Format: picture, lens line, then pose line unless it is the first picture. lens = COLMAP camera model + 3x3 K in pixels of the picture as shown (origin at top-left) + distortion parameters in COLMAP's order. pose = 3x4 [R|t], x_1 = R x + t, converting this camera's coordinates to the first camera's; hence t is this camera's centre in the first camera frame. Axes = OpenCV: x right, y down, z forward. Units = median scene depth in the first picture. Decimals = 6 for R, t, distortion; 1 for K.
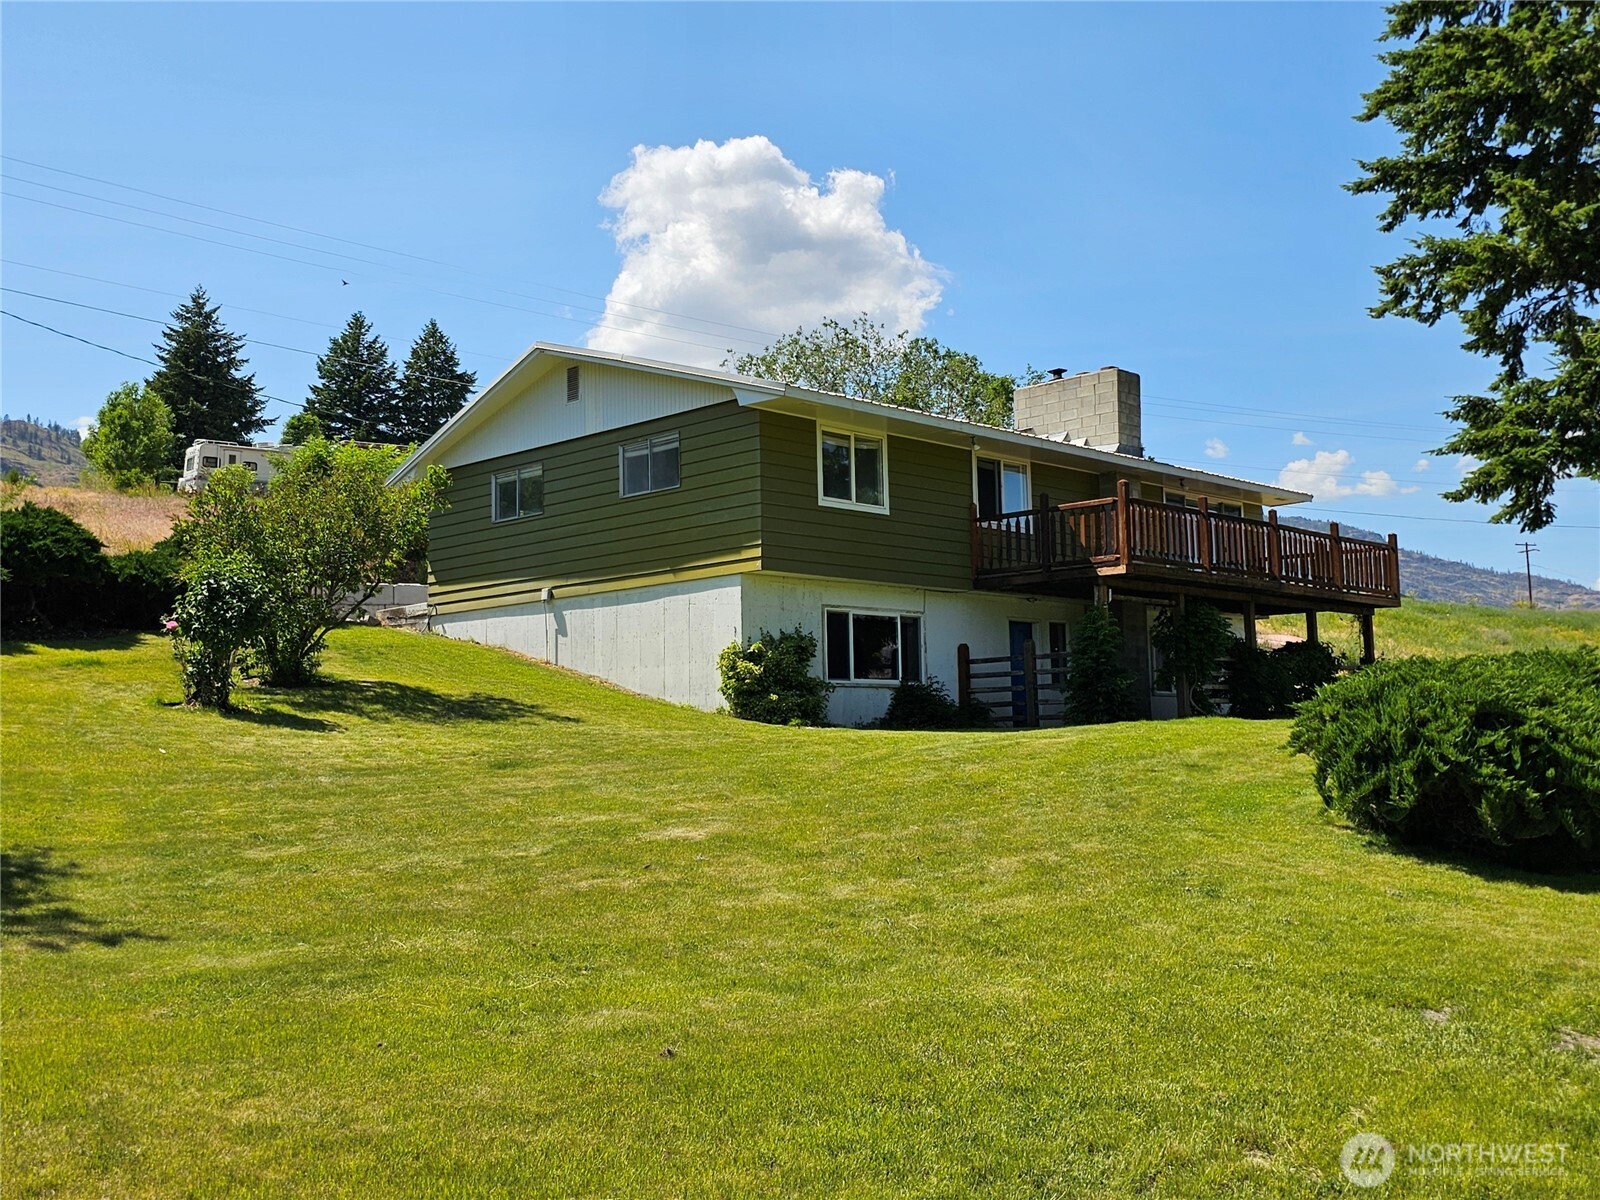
lens RADIAL K [[1563.4, 0, 800.0], [0, 1563.4, 600.0], [0, 0, 1]] dist [0.011413, 0.003299]
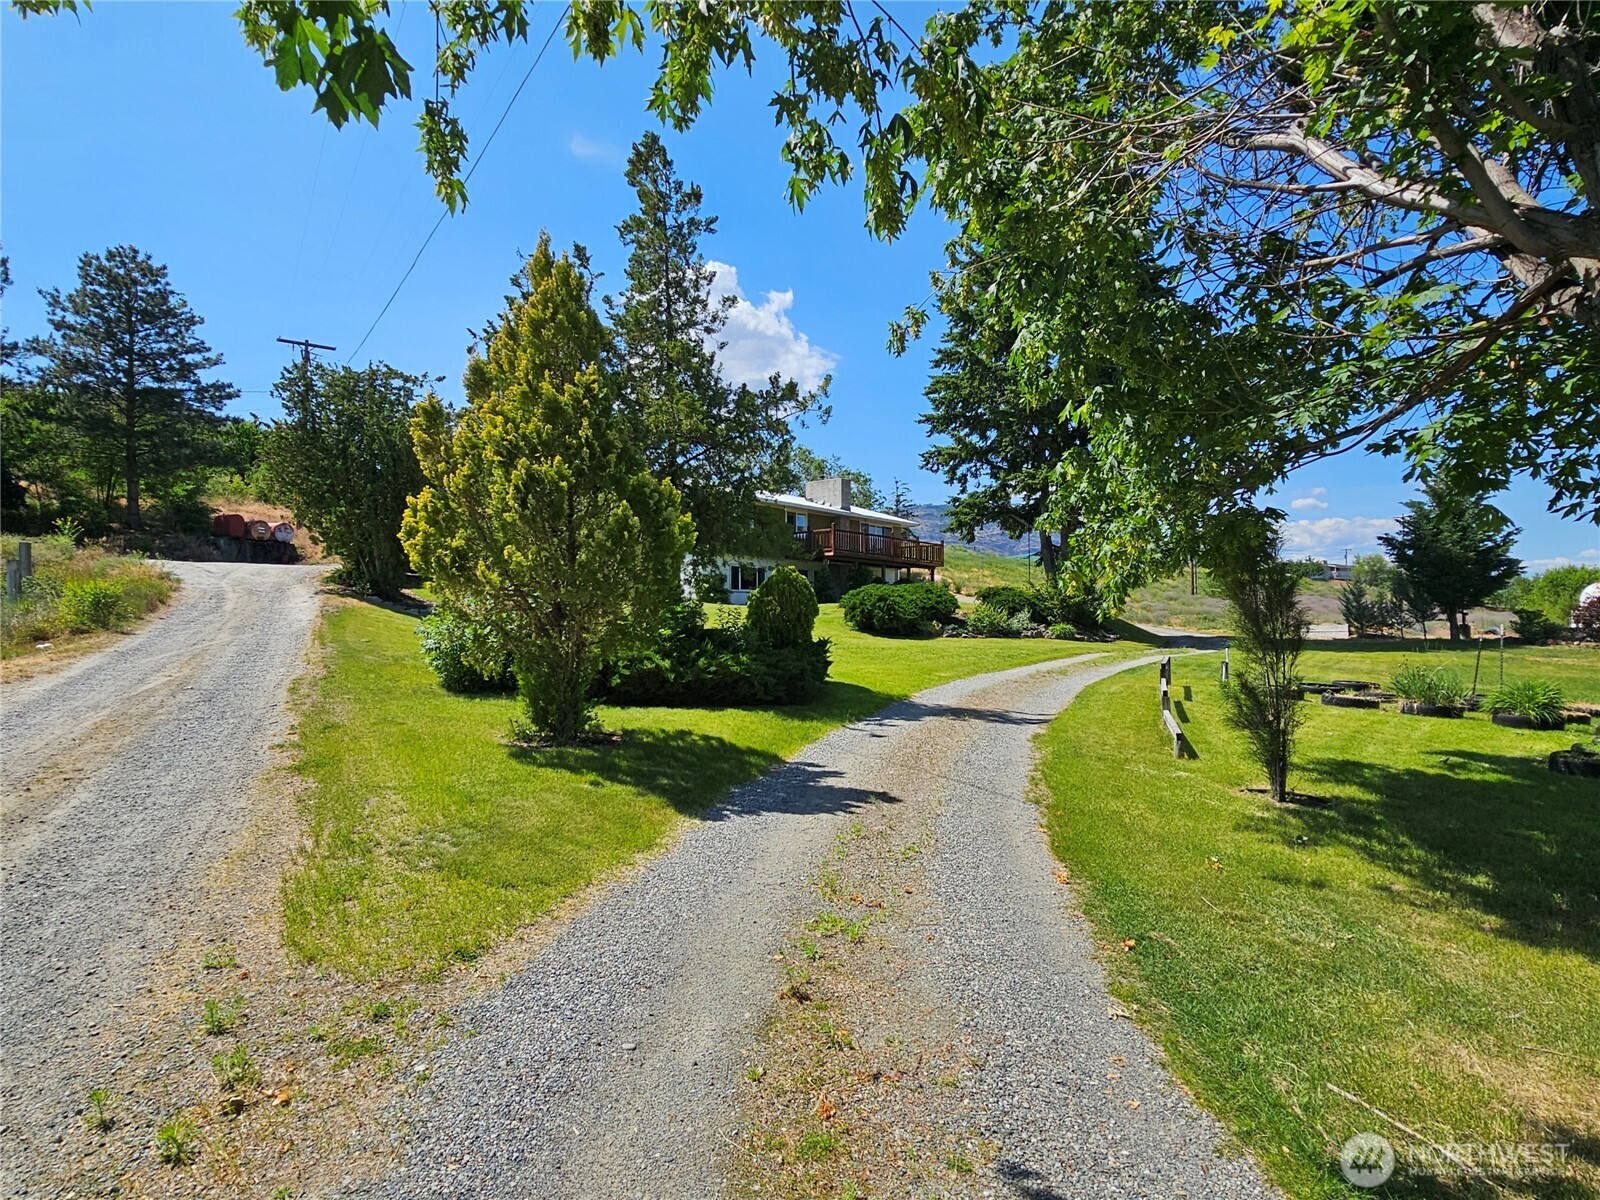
lens RADIAL K [[893.0, 0, 800.0], [0, 893.0, 600.0], [0, 0, 1]] dist [0.000827, 0.000781]
pose [[0.997469, 0.016214, 0.069223, 0.030827], [-0.020143, 0.998203, 0.056441, -0.025879], [-0.068183, -0.057693, 0.996003, -0.664225]]
